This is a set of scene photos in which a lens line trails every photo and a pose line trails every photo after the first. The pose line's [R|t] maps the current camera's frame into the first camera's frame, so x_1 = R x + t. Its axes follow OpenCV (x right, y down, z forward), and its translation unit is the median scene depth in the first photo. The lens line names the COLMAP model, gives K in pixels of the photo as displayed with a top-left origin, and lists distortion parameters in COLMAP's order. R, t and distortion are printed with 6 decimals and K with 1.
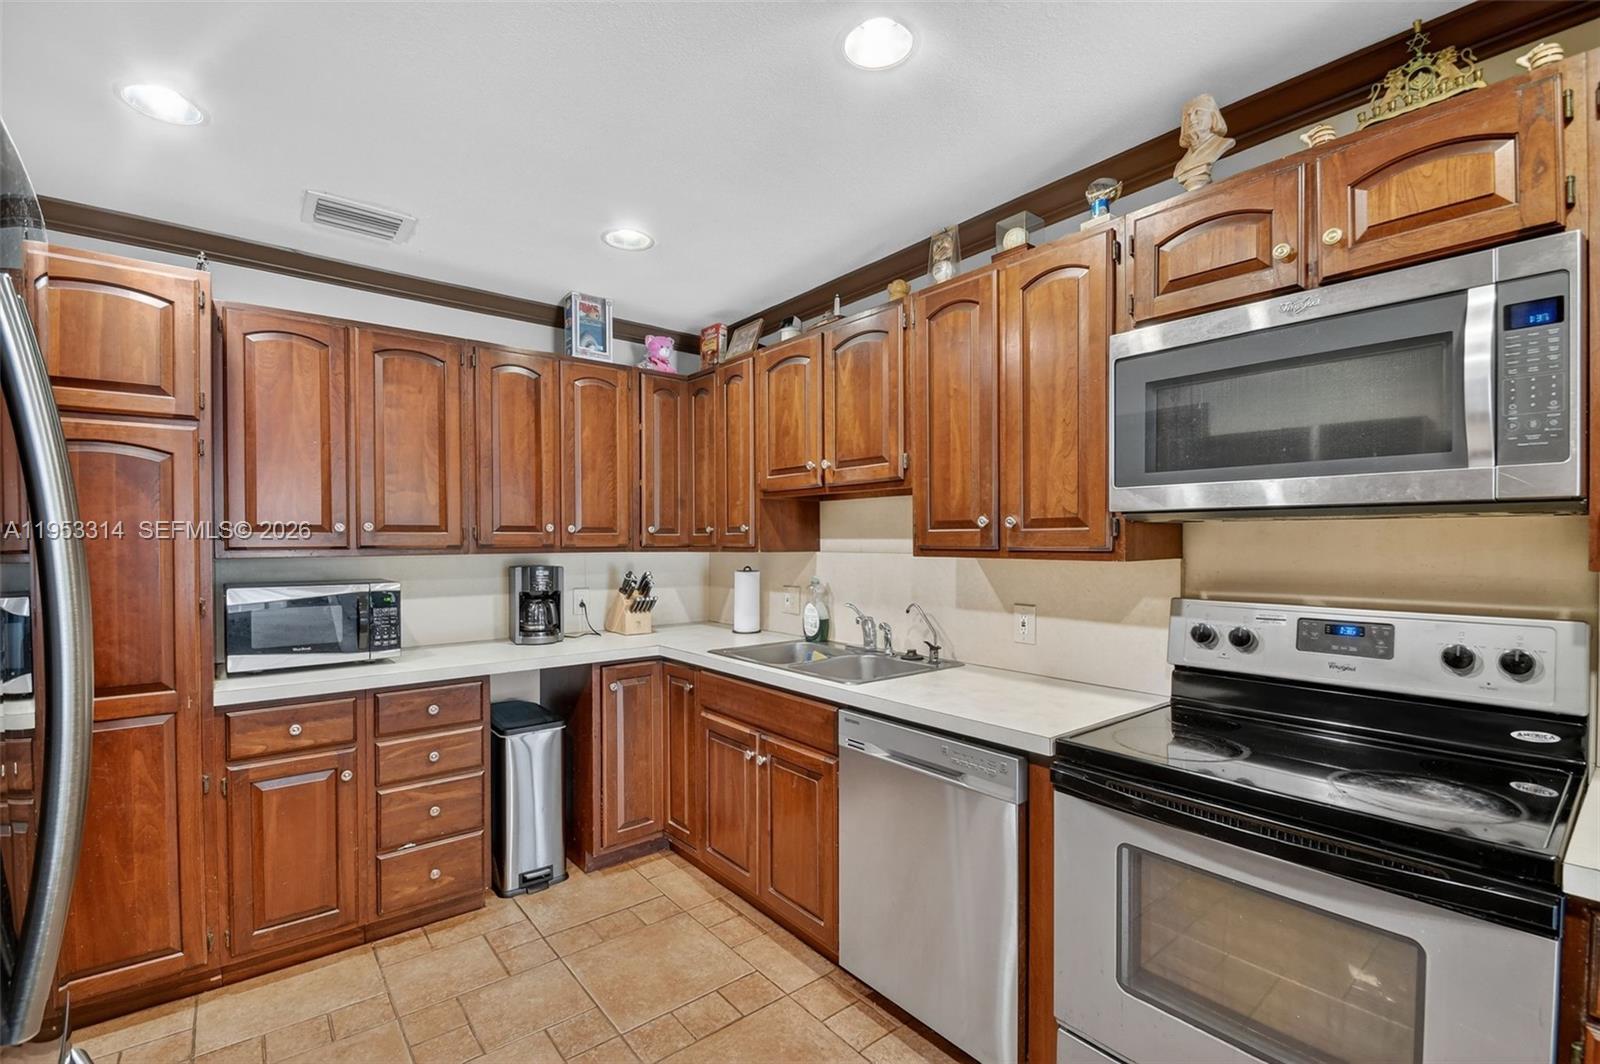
lens RADIAL K [[701.6, 0, 805.9], [0, 701.6, 541.3], [0, 0, 1]] dist [0.030385, -0.023870]
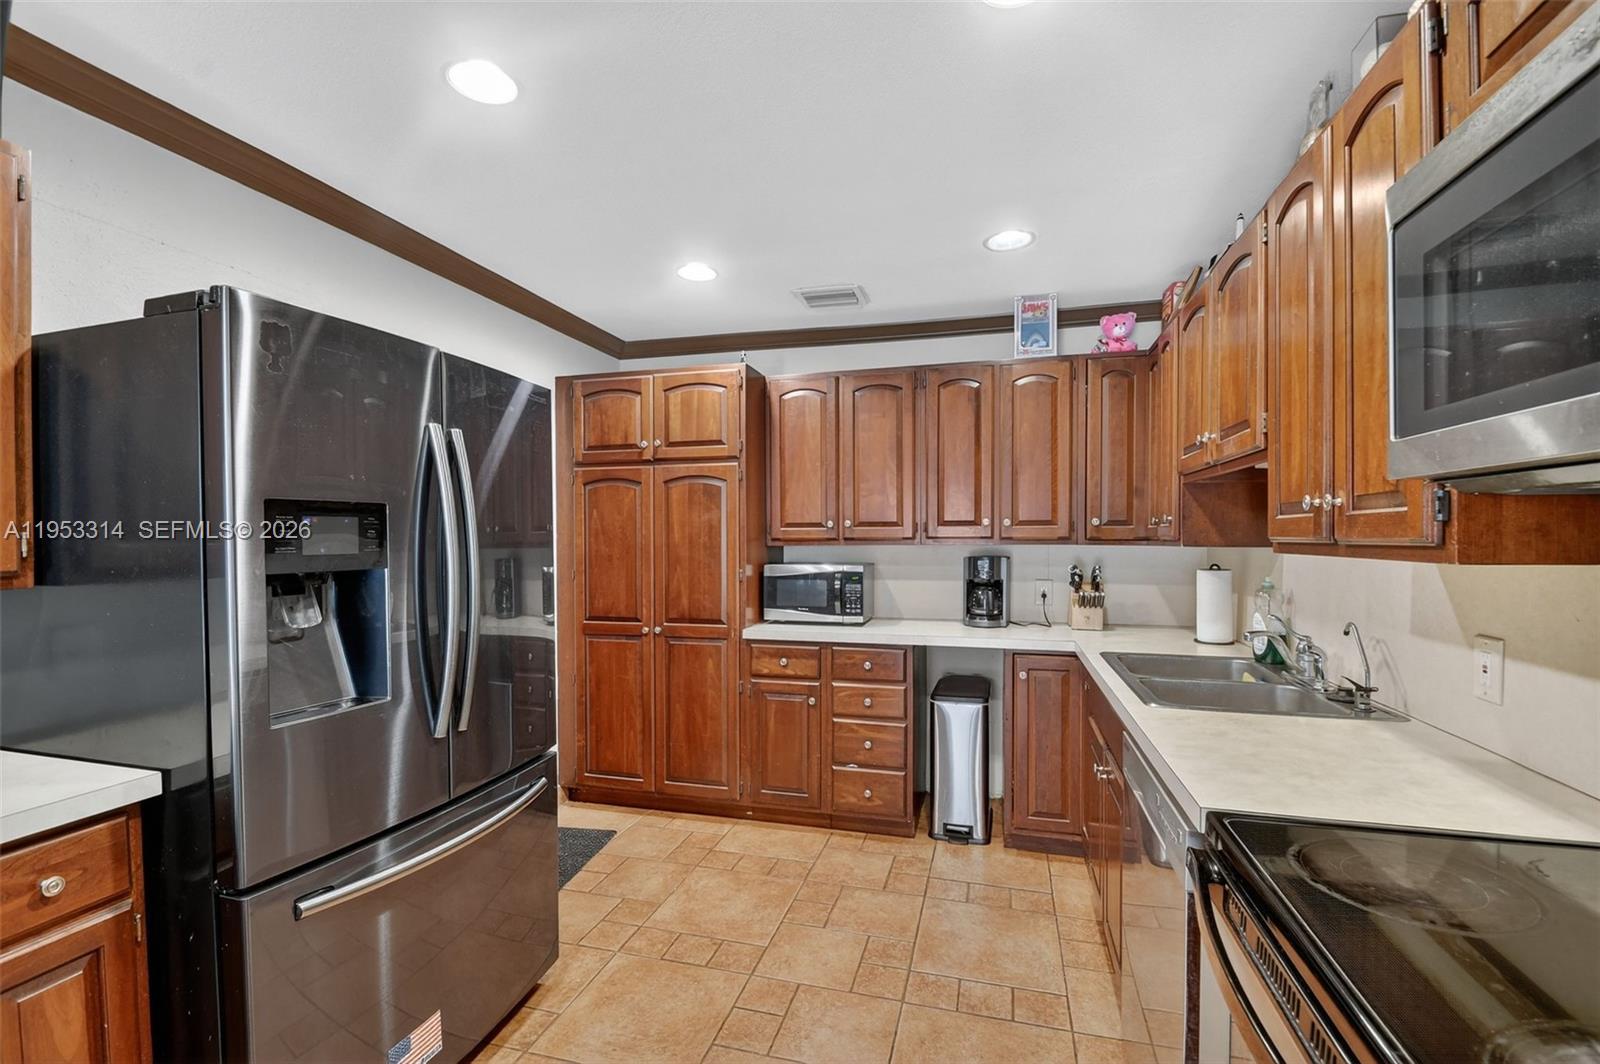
lens RADIAL K [[701.6, 0, 805.9], [0, 701.6, 541.3], [0, 0, 1]] dist [0.030385, -0.023870]
pose [[0.581299, 0.005610, -0.813670, 0.419912], [0.001150, 0.999970, 0.007716, 0.002930], [0.813689, -0.005421, 0.581275, 0.160806]]
